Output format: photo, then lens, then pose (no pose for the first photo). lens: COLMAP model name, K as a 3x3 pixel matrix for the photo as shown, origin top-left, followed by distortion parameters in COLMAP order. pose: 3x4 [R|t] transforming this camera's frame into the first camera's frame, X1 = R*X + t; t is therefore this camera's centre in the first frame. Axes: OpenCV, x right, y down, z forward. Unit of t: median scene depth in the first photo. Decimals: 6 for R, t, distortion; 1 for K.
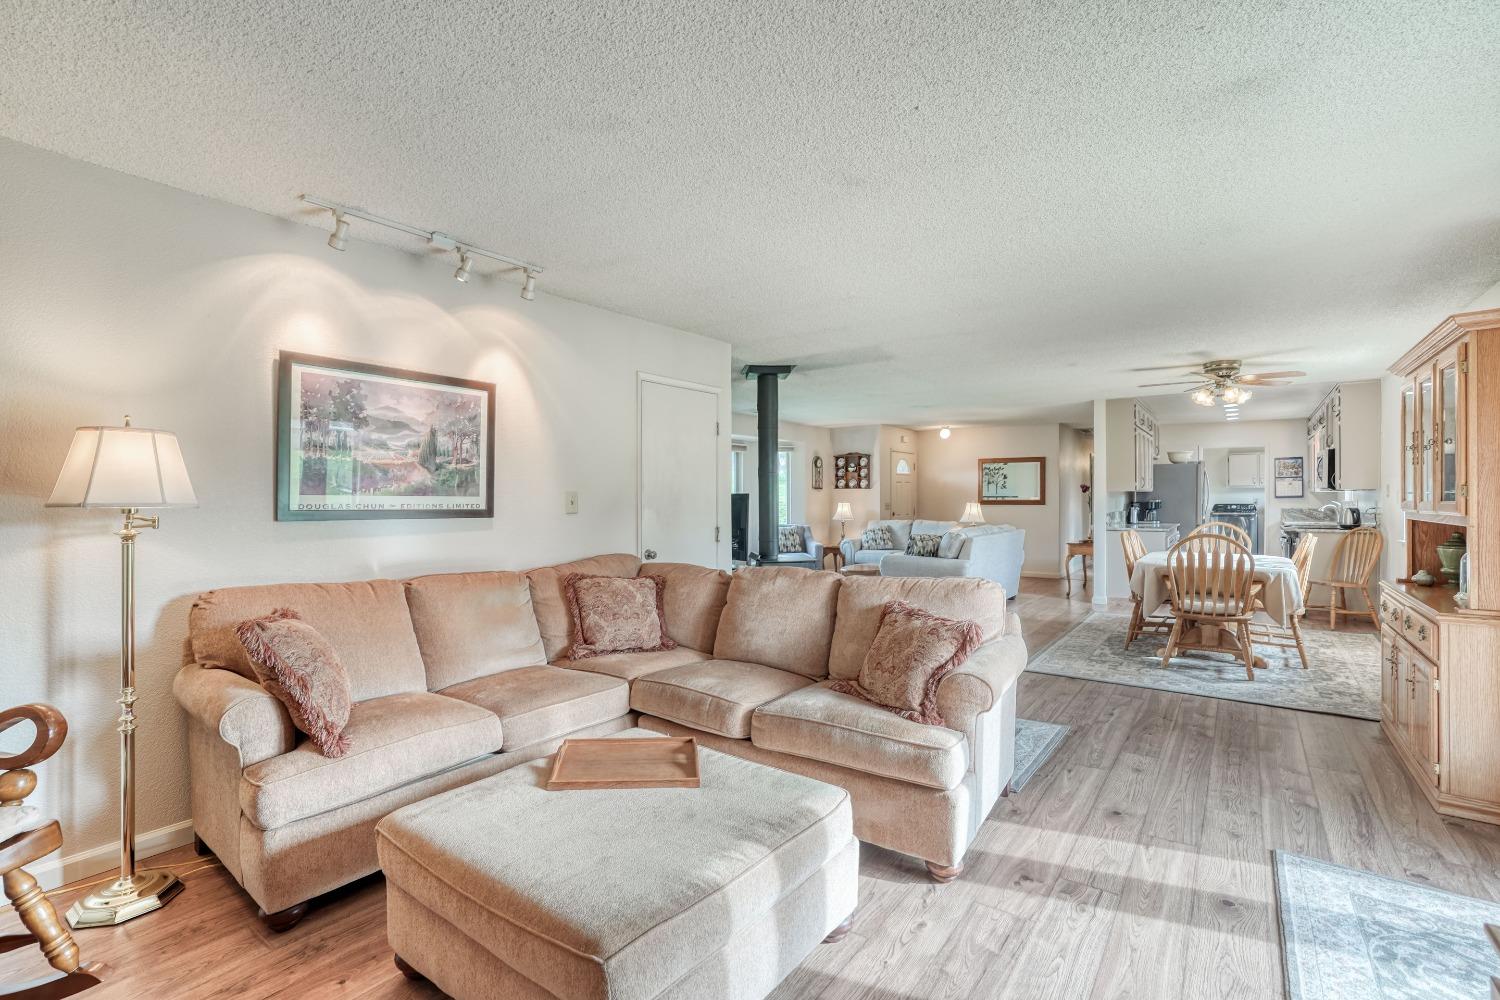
lens RADIAL K [[692.2, 0, 736.5], [0, 692.2, 491.8], [0, 0, 1]] dist [-0.056442, 0.022110]
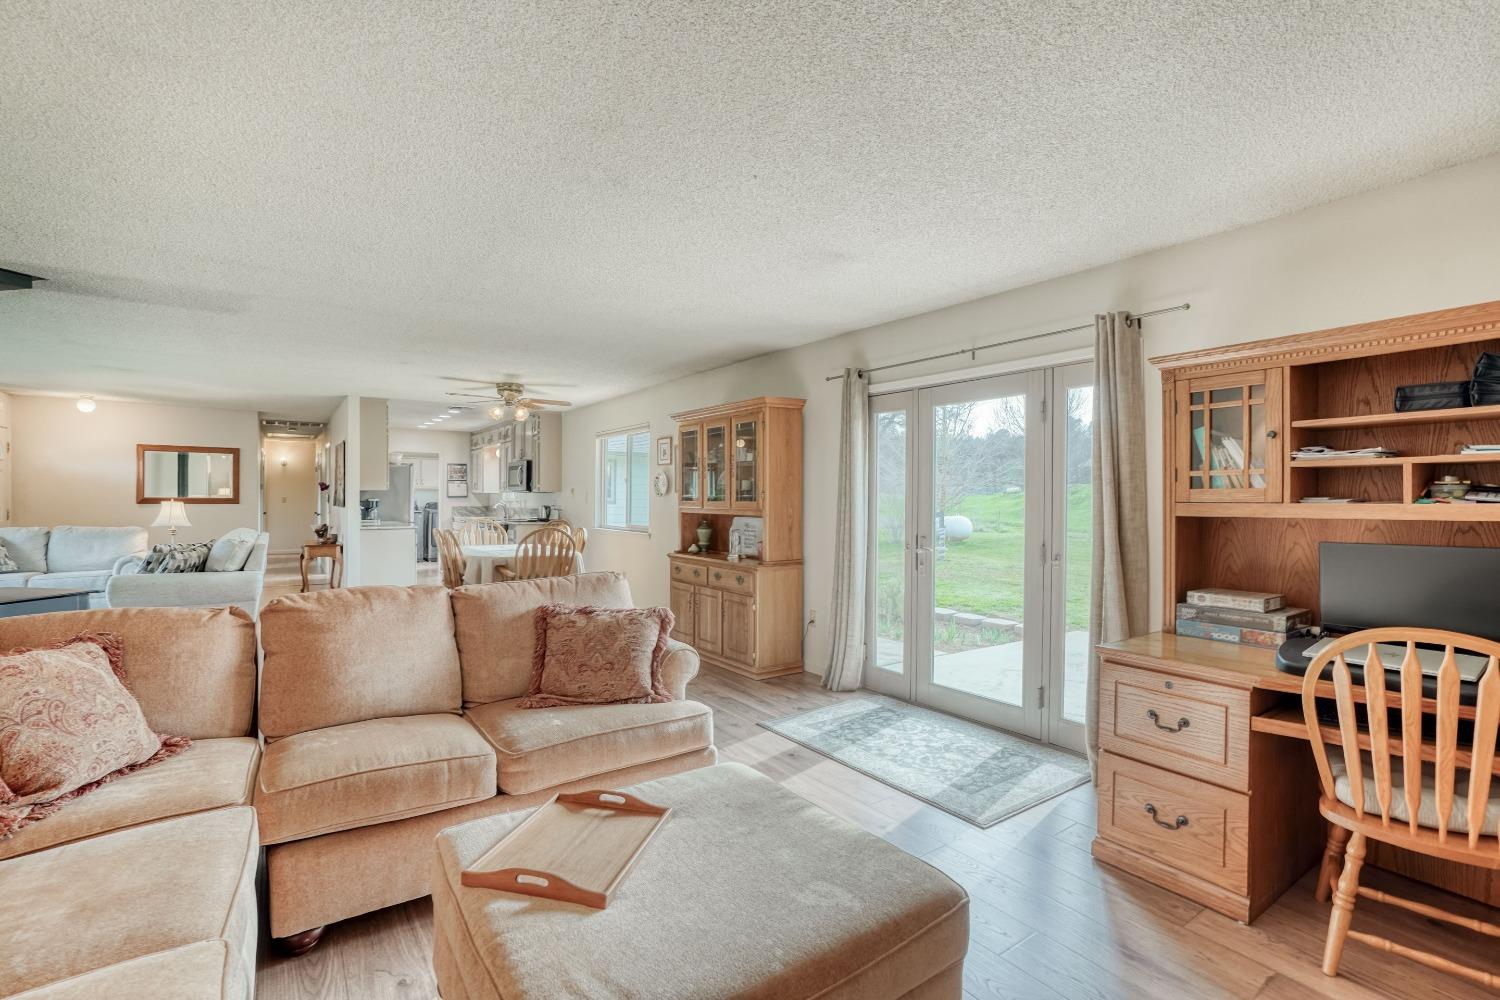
lens RADIAL K [[692.2, 0, 756.7], [0, 692.2, 499.9], [0, 0, 1]] dist [-0.056442, 0.022110]
pose [[0.299792, 0.000652, 0.954004, -0.257838], [-0.014968, 0.999880, 0.004020, 0.001149], [-0.953887, -0.015485, 0.299766, 0.181473]]
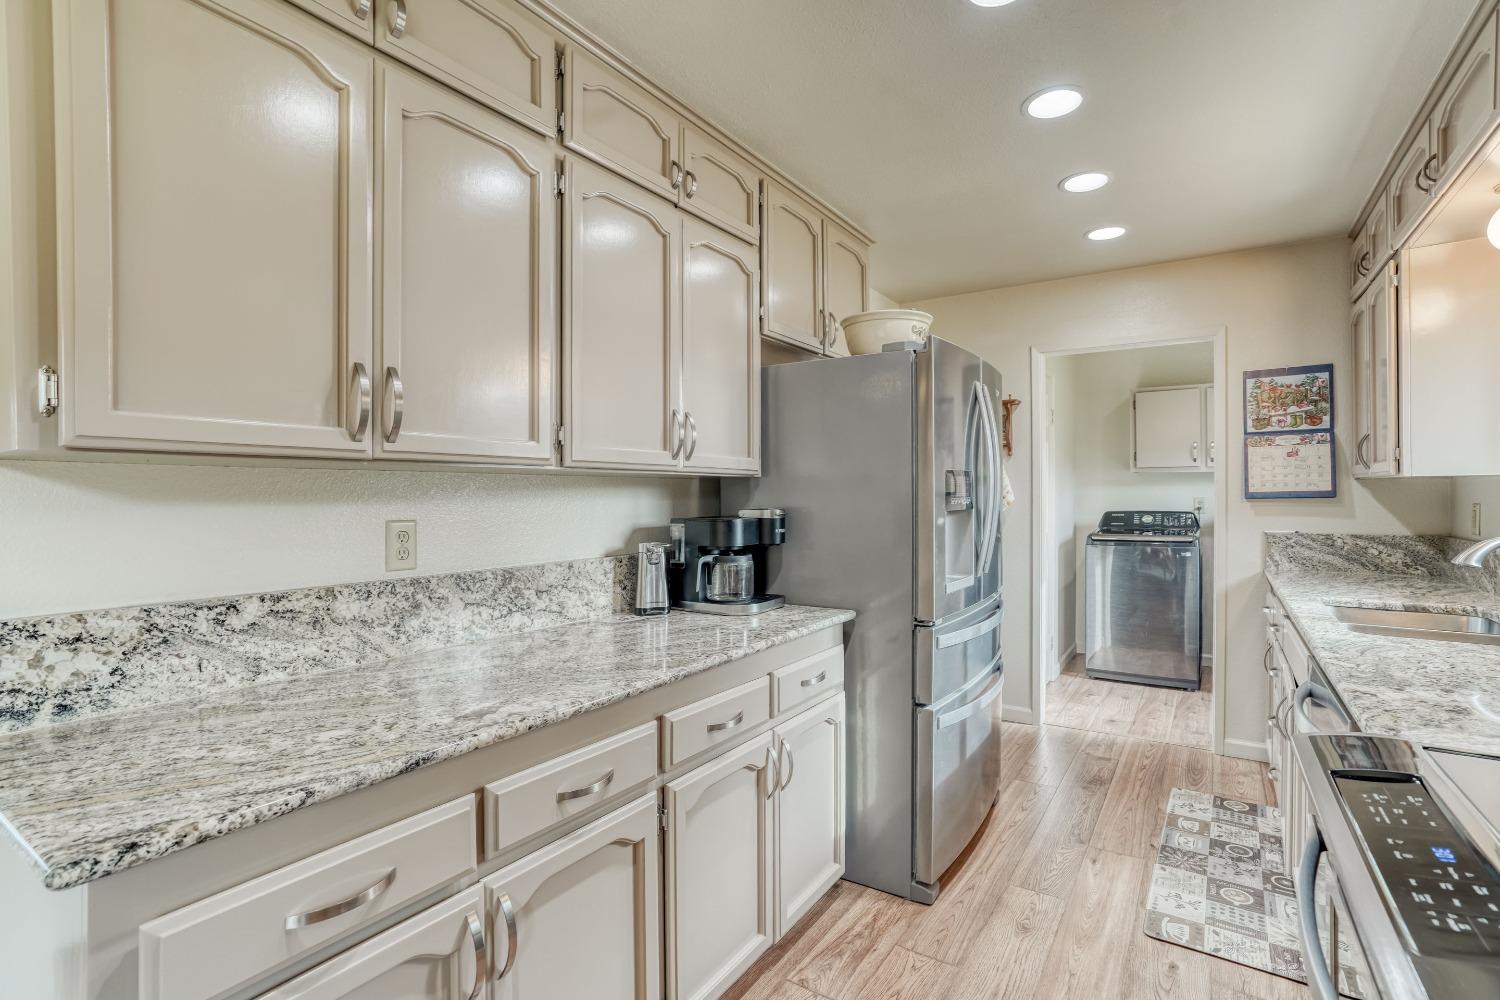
lens RADIAL K [[692.2, 0, 740.0], [0, 692.2, 505.4], [0, 0, 1]] dist [-0.056442, 0.022110]
pose [[0.999203, -0.006470, 0.039389, 0.792793], [0.005801, 0.999838, 0.017066, 0.007625], [-0.039493, -0.016824, 0.999078, 0.997136]]
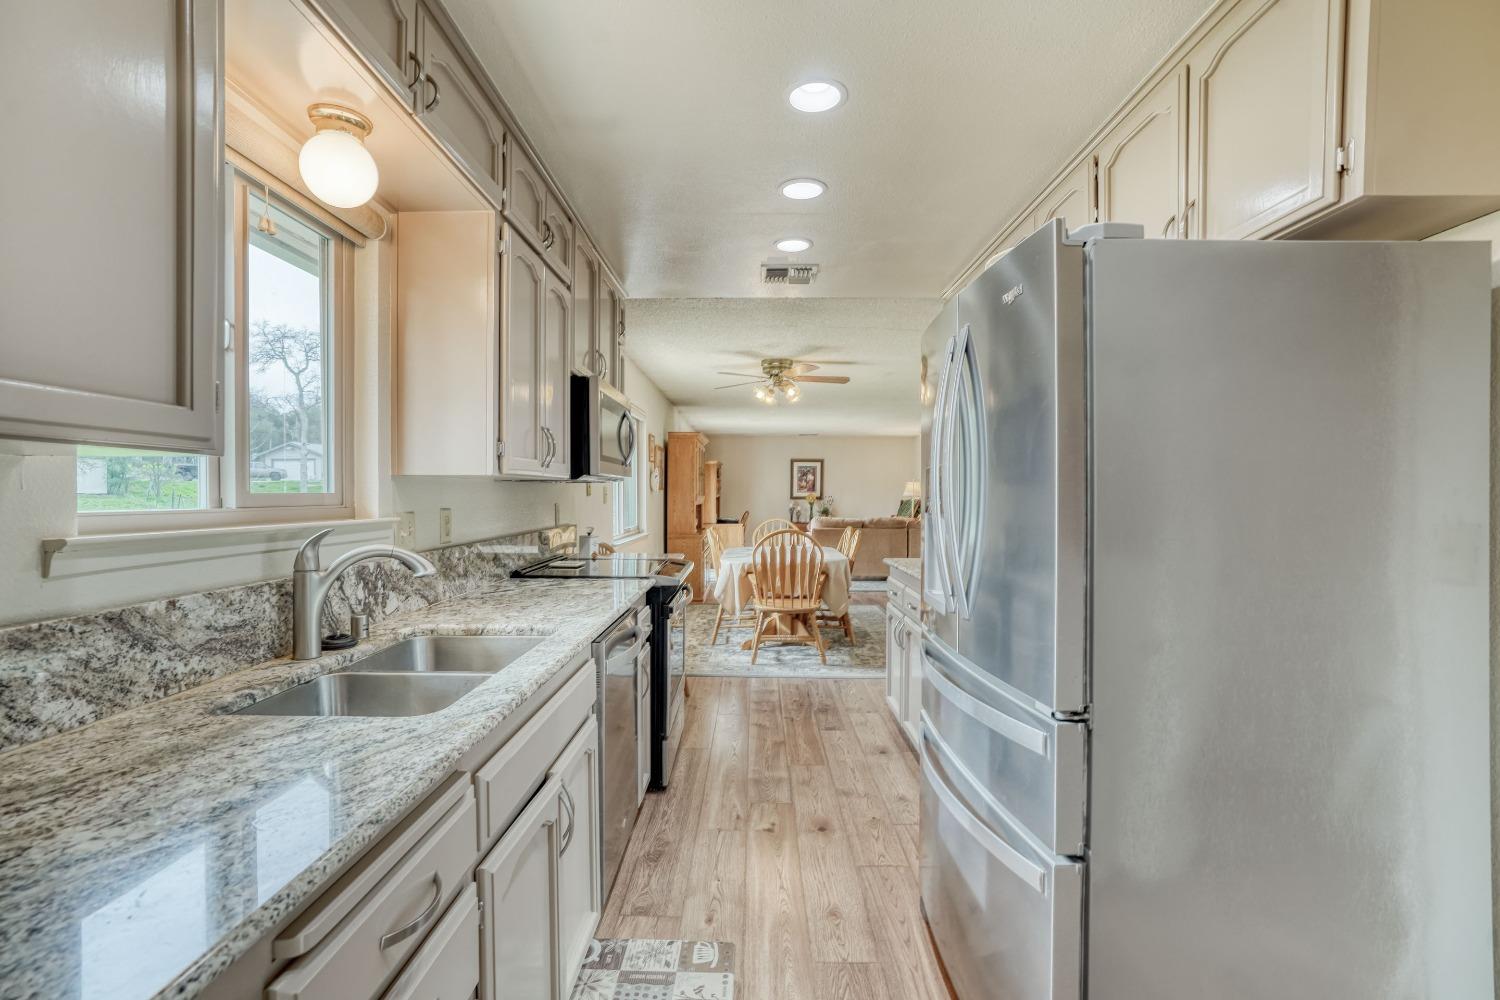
lens RADIAL K [[692.2, 0, 760.5], [0, 692.2, 496.1], [0, 0, 1]] dist [-0.056442, 0.022110]
pose [[-0.792368, 0.003328, -0.610035, 1.127701], [0.005825, 0.999981, -0.002110, 0.009770], [0.610016, -0.005226, -0.792372, 1.489422]]
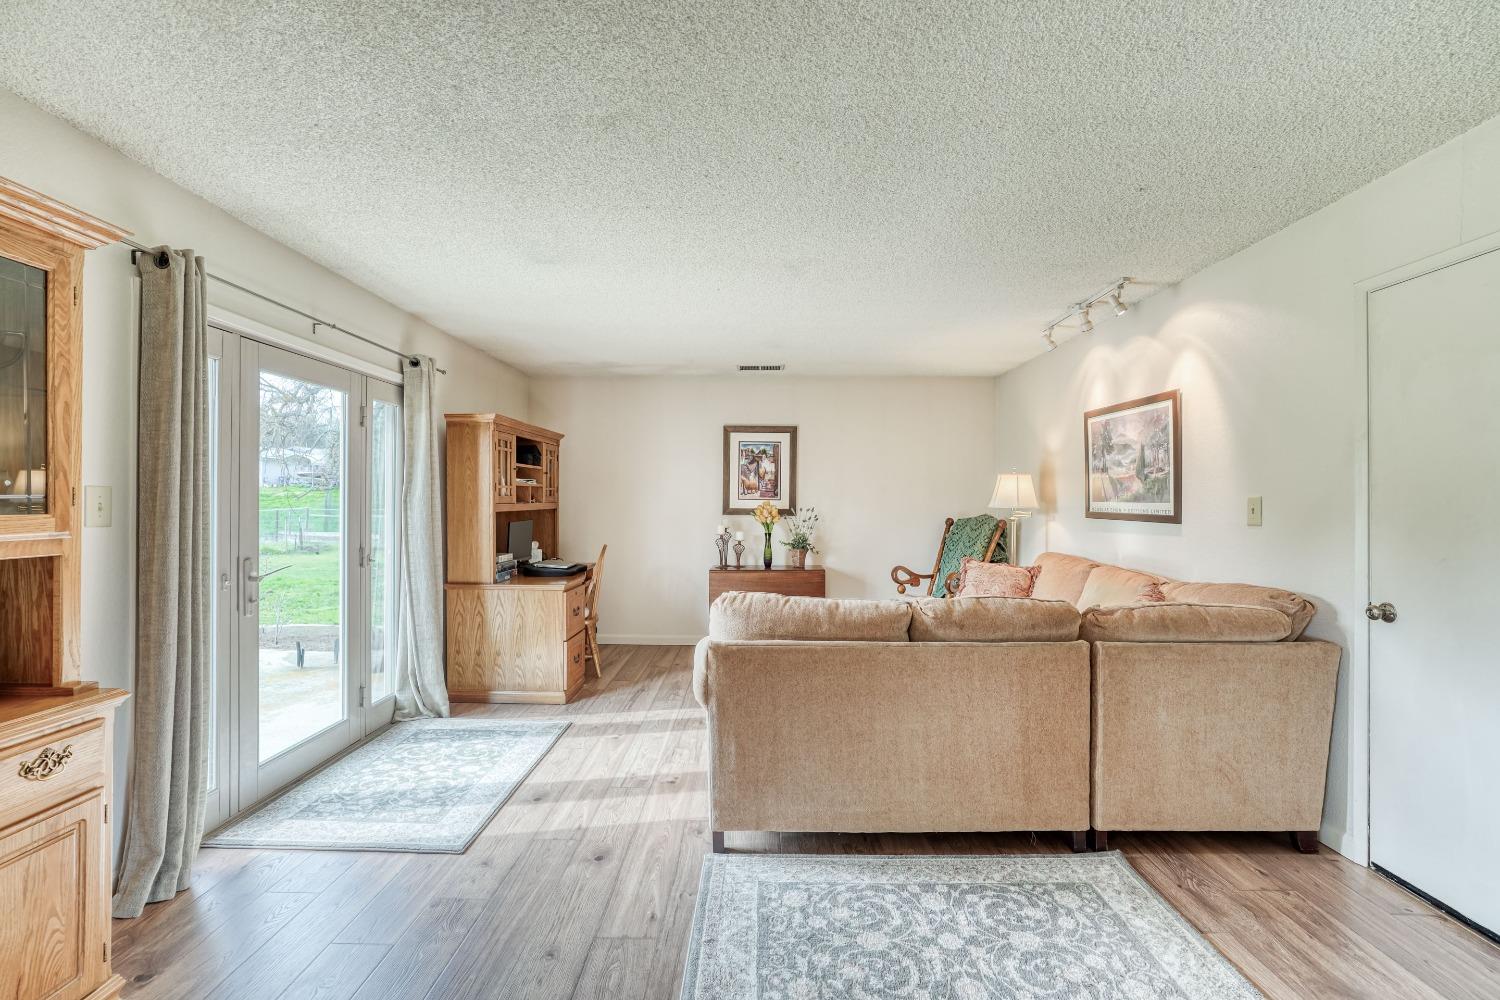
lens RADIAL K [[692.2, 0, 761.0], [0, 692.2, 496.7], [0, 0, 1]] dist [-0.056442, 0.022110]
pose [[-0.795743, -0.004724, -0.605616, 0.370669], [0.004810, 0.999889, -0.014120, 0.004529], [0.605615, -0.014149, -0.795632, 0.730170]]
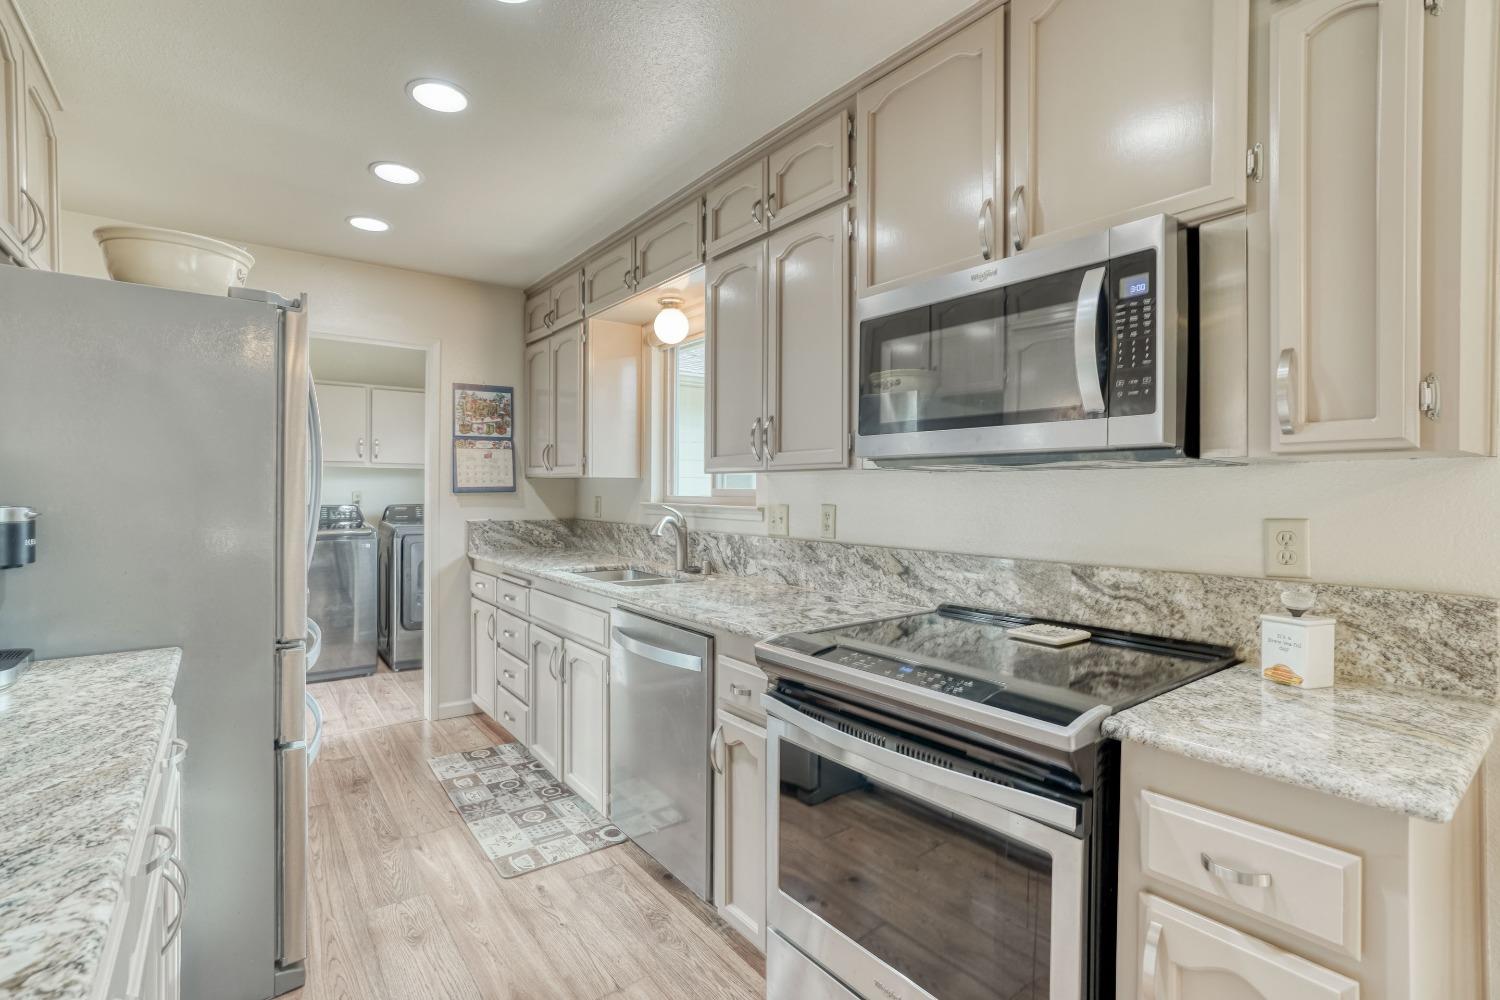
lens RADIAL K [[692.2, 0, 756.1], [0, 692.2, 496.4], [0, 0, 1]] dist [-0.056442, 0.022110]
pose [[0.259760, -0.005281, 0.965659, 0.695477], [-0.014574, 0.999850, 0.009388, 0.007350], [-0.965563, -0.016512, 0.259644, 1.072277]]
